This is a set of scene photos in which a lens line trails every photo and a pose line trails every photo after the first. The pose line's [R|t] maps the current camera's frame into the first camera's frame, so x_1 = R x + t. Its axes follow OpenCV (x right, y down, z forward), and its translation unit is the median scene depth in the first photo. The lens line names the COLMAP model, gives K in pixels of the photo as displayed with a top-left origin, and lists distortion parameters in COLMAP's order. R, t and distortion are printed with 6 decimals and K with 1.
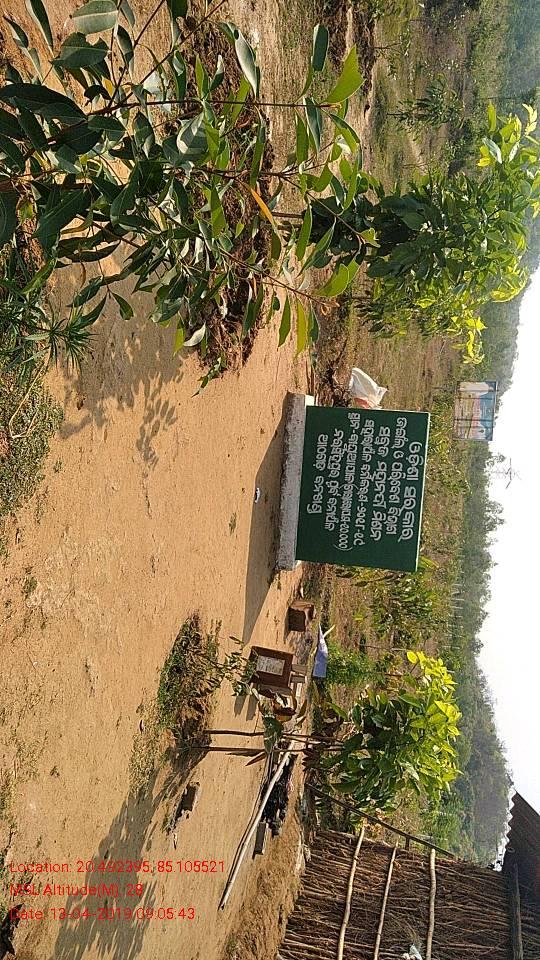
lens RADIAL K [[718.3, 0, 266.8], [0, 718.3, 481.0], [0, 0, 1]] dist [-0.008095, -0.019918]
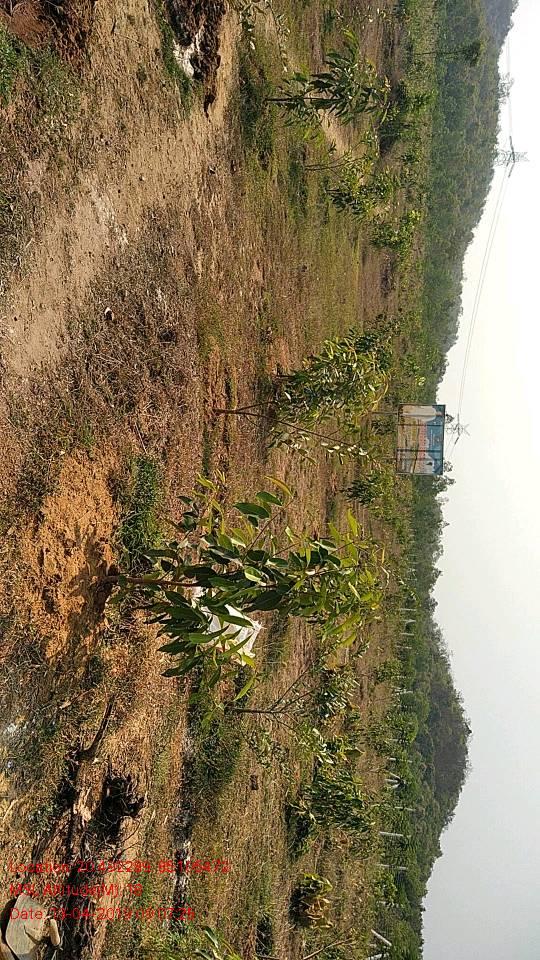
lens RADIAL K [[718.3, 0, 272.4], [0, 718.3, 481.6], [0, 0, 1]] dist [-0.008095, -0.019918]
pose [[0.996247, -0.048599, 0.071623, 0.213539], [0.044703, 0.997483, 0.055038, -0.407487], [-0.074117, -0.051629, 0.995912, 0.686793]]
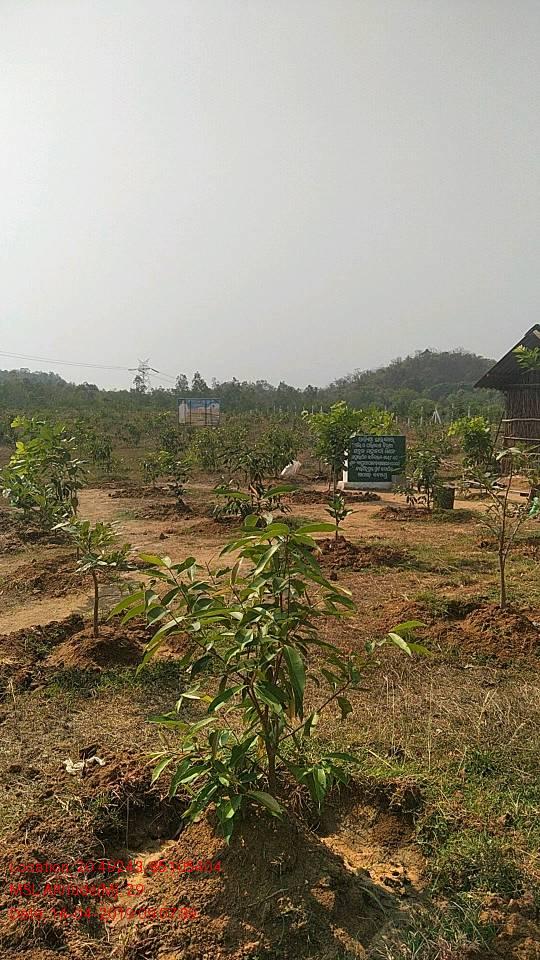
lens RADIAL K [[718.3, 0, 268.8], [0, 718.3, 482.1], [0, 0, 1]] dist [-0.008095, -0.019918]
pose [[-0.107733, -0.981951, 0.155455, -0.309827], [0.984101, -0.083120, 0.156961, -0.774349], [-0.141207, 0.169894, 0.975293, -1.443496]]
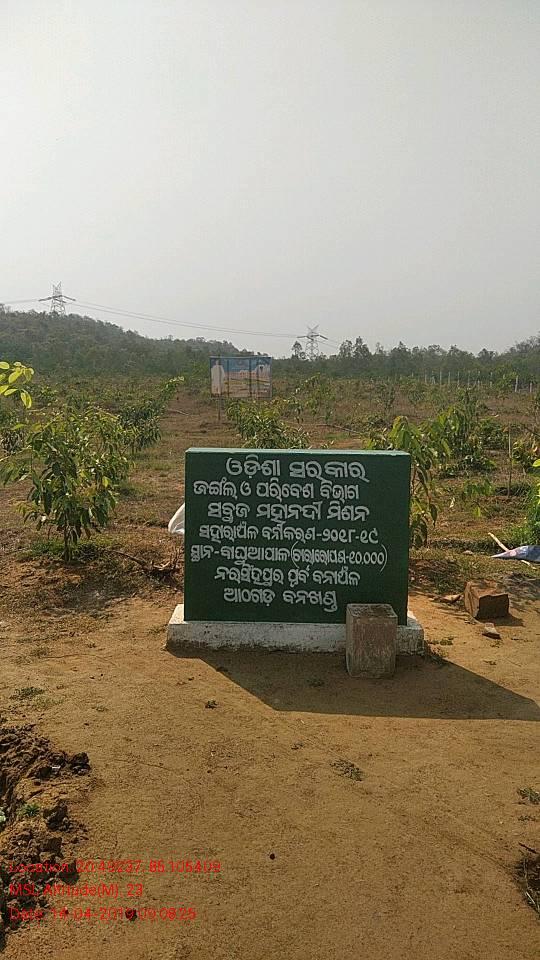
lens RADIAL K [[718.3, 0, 264.8], [0, 718.3, 481.2], [0, 0, 1]] dist [-0.008095, -0.019918]
pose [[-0.049114, -0.990046, 0.131898, 0.092095], [0.994185, -0.061130, -0.088651, 0.044135], [0.095831, 0.126777, 0.987291, 0.285471]]
